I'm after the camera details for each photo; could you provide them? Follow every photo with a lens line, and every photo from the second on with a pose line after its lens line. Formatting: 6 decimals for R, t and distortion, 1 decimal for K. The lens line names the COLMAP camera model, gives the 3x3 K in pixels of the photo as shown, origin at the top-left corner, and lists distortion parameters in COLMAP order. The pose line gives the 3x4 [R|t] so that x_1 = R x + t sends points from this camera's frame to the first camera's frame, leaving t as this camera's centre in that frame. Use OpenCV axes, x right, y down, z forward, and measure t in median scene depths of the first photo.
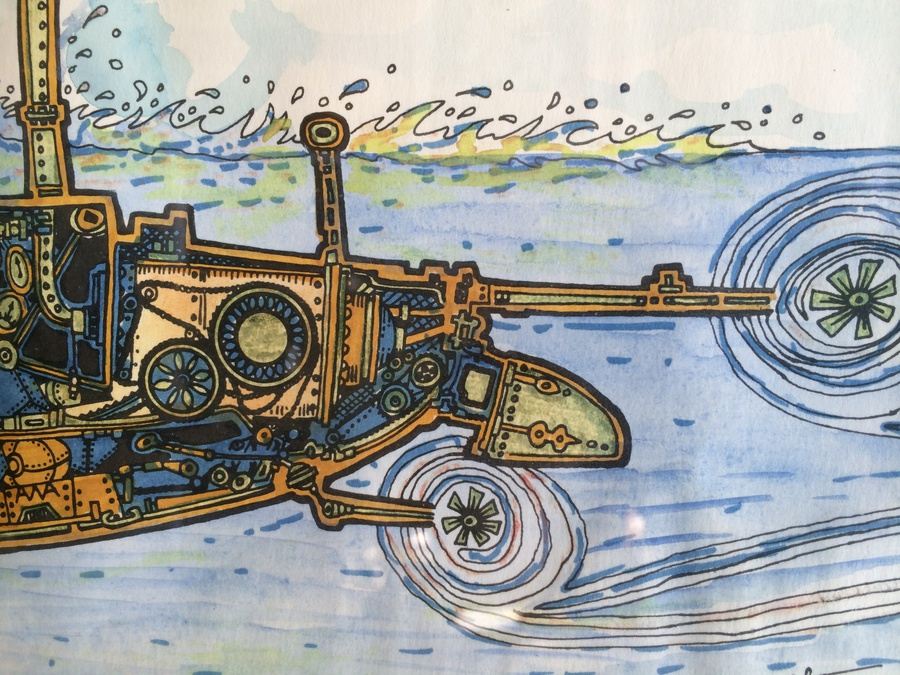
lens RADIAL K [[774.1, 0, 453.0], [0, 774.1, 340.6], [0, 0, 1]] dist [0.056670, -0.110307]
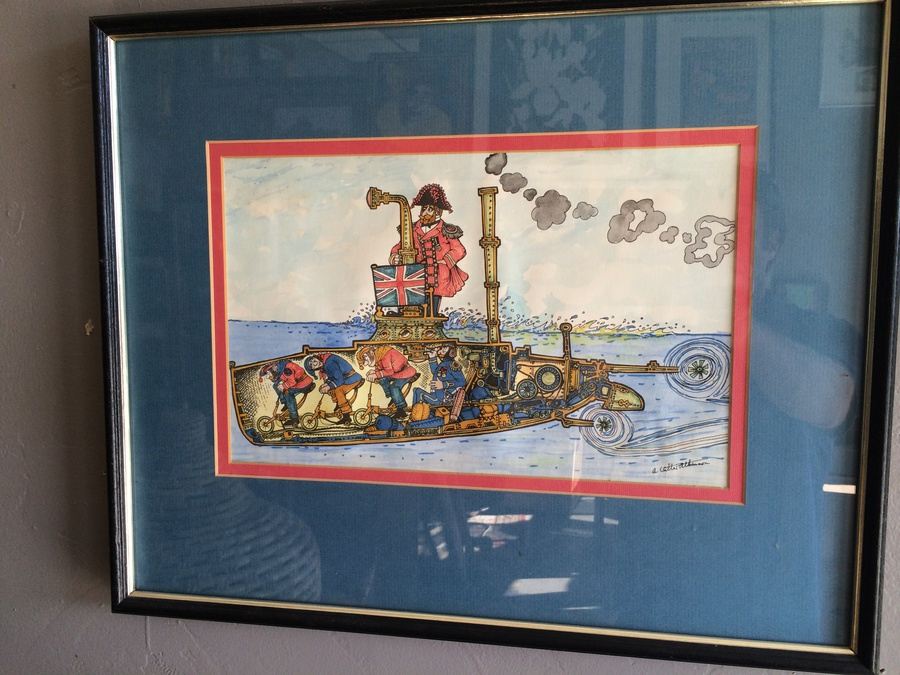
lens RADIAL K [[774.1, 0, 445.3], [0, 774.1, 339.7], [0, 0, 1]] dist [0.056670, -0.110307]
pose [[0.998221, -0.011685, -0.058466, -0.546576], [0.011943, 0.999920, 0.004061, -0.225921], [0.058414, -0.004752, 0.998281, -2.985404]]
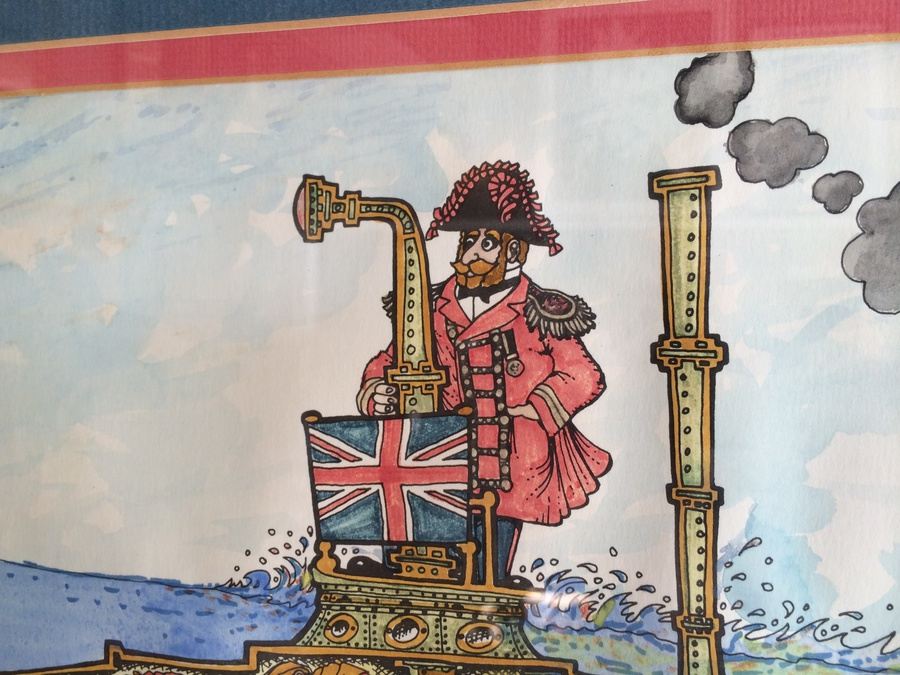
lens RADIAL K [[774.1, 0, 447.7], [0, 774.1, 336.3], [0, 0, 1]] dist [0.056670, -0.110307]
pose [[0.992510, -0.004574, -0.122077, -0.763121], [-0.002245, 0.998447, -0.055661, -0.662906], [0.122142, 0.055518, 0.990959, -0.229684]]
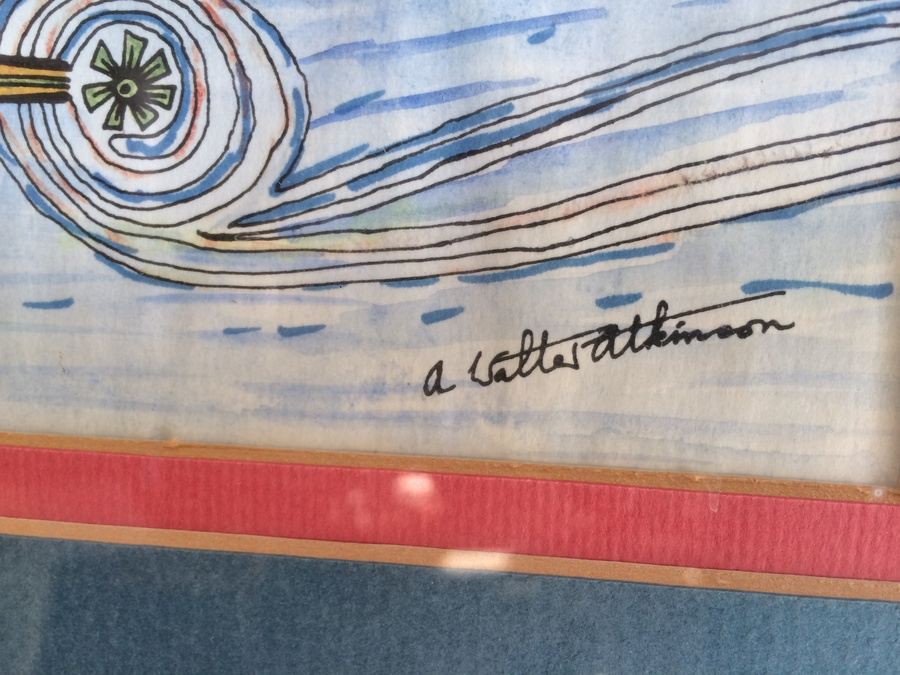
lens RADIAL K [[774.1, 0, 449.0], [0, 774.1, 338.6], [0, 0, 1]] dist [0.056670, -0.110307]
pose [[0.999941, 0.002169, 0.010679, 0.271736], [-0.002758, 0.998457, 0.055470, 0.397873], [-0.010542, -0.055496, 0.998403, 0.378862]]
